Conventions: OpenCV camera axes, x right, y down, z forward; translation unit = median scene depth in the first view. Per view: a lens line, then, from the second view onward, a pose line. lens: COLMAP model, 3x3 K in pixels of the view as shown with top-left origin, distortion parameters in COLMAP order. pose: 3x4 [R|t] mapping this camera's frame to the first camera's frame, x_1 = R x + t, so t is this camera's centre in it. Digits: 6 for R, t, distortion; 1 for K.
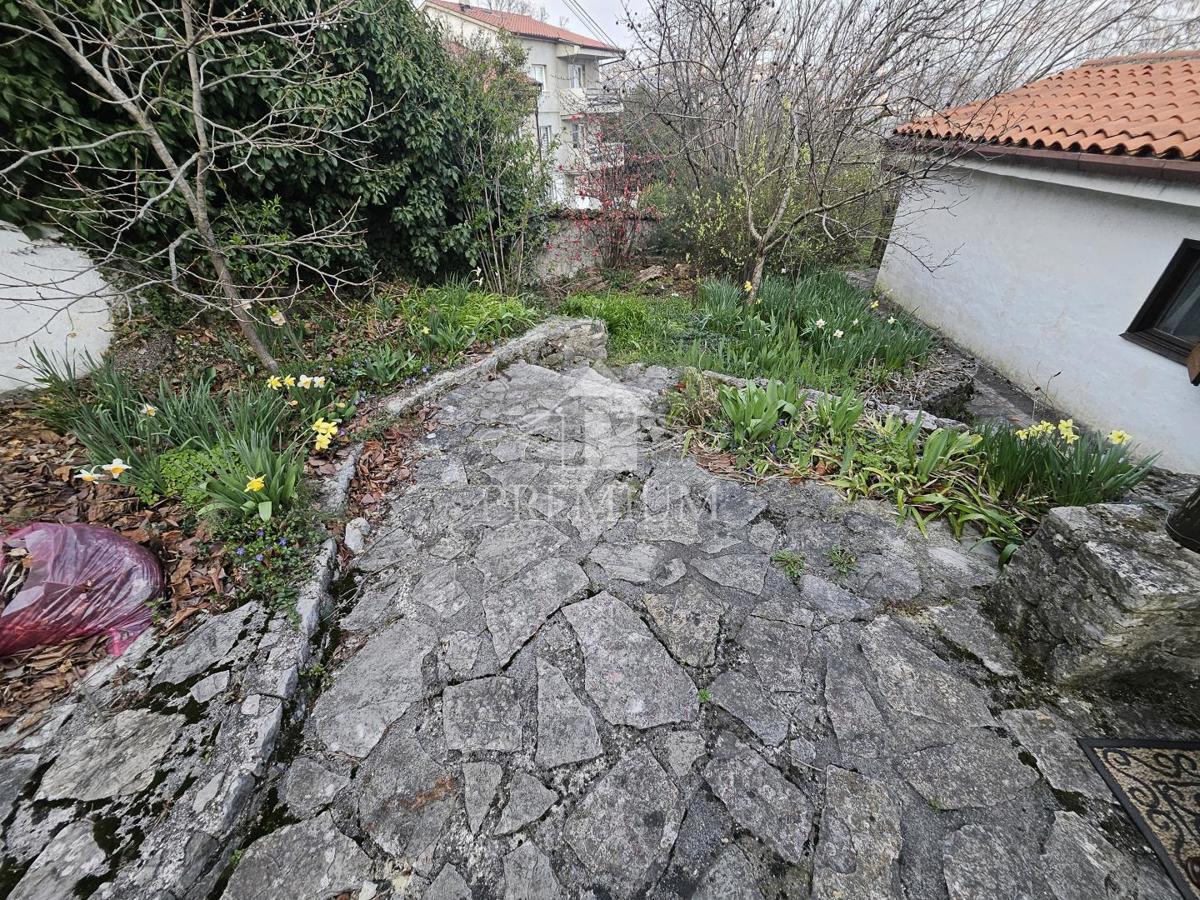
lens RADIAL K [[474.1, 0, 604.2], [0, 474.1, 443.8], [0, 0, 1]] dist [-0.002976, -0.000290]
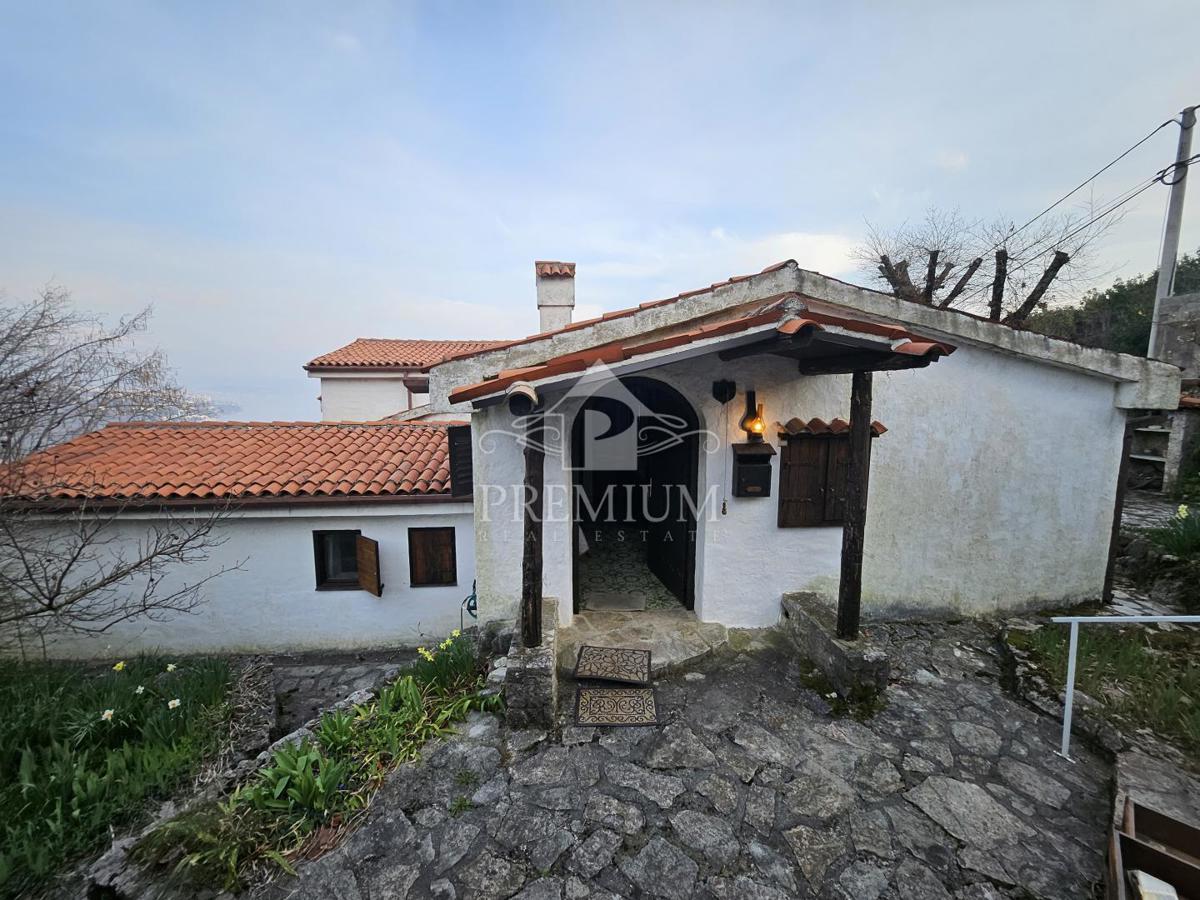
lens RADIAL K [[474.1, 0, 604.2], [0, 474.1, 443.8], [0, 0, 1]] dist [-0.002976, -0.000290]
pose [[-0.072074, -0.074702, 0.994598, -1.227270], [0.572773, 0.813269, 0.102589, -0.670753], [-0.816539, 0.577073, -0.015828, 0.018671]]
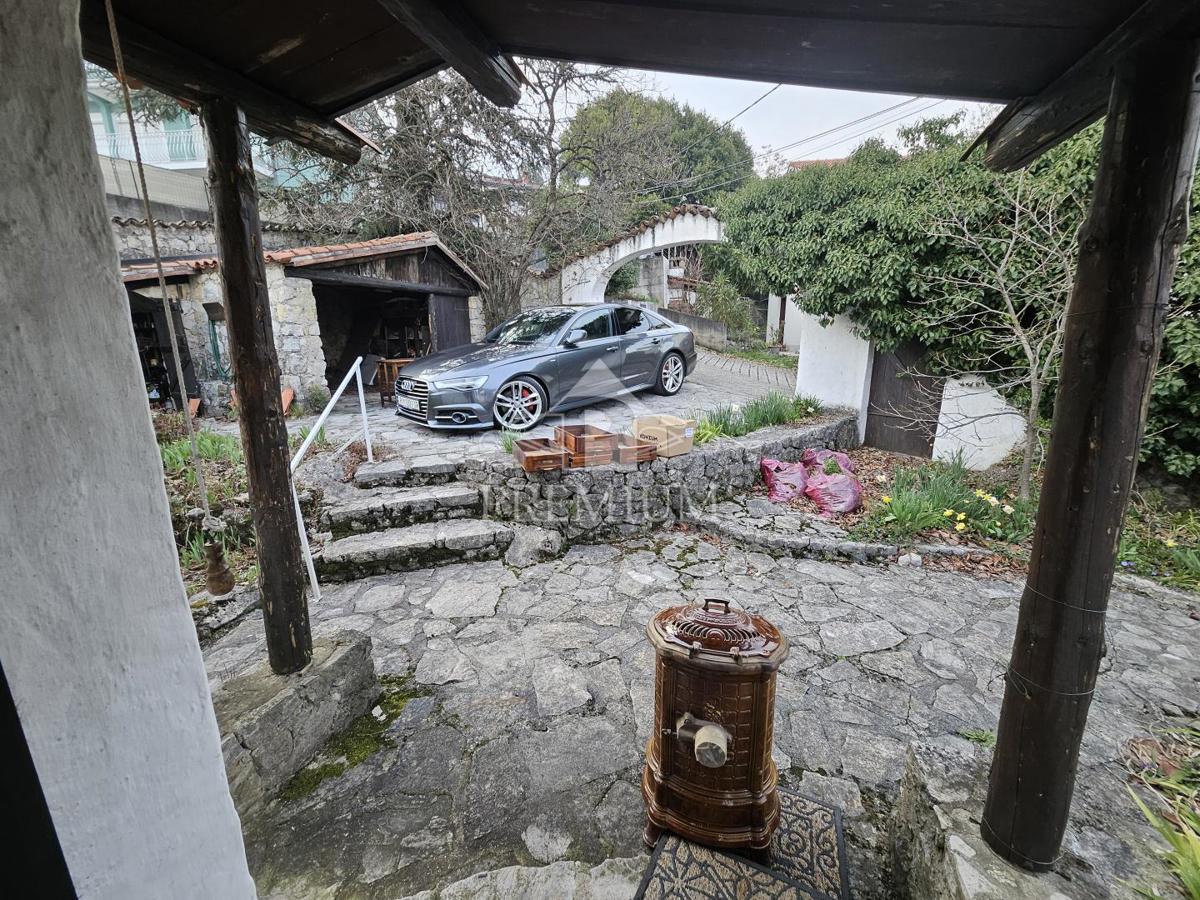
lens RADIAL K [[474.1, 0, 604.2], [0, 474.1, 443.8], [0, 0, 1]] dist [-0.002976, -0.000290]
pose [[-0.309558, 0.200313, -0.929542, 1.814729], [-0.545231, 0.763501, 0.346105, -0.168707], [0.779036, 0.613955, -0.127131, 0.067481]]
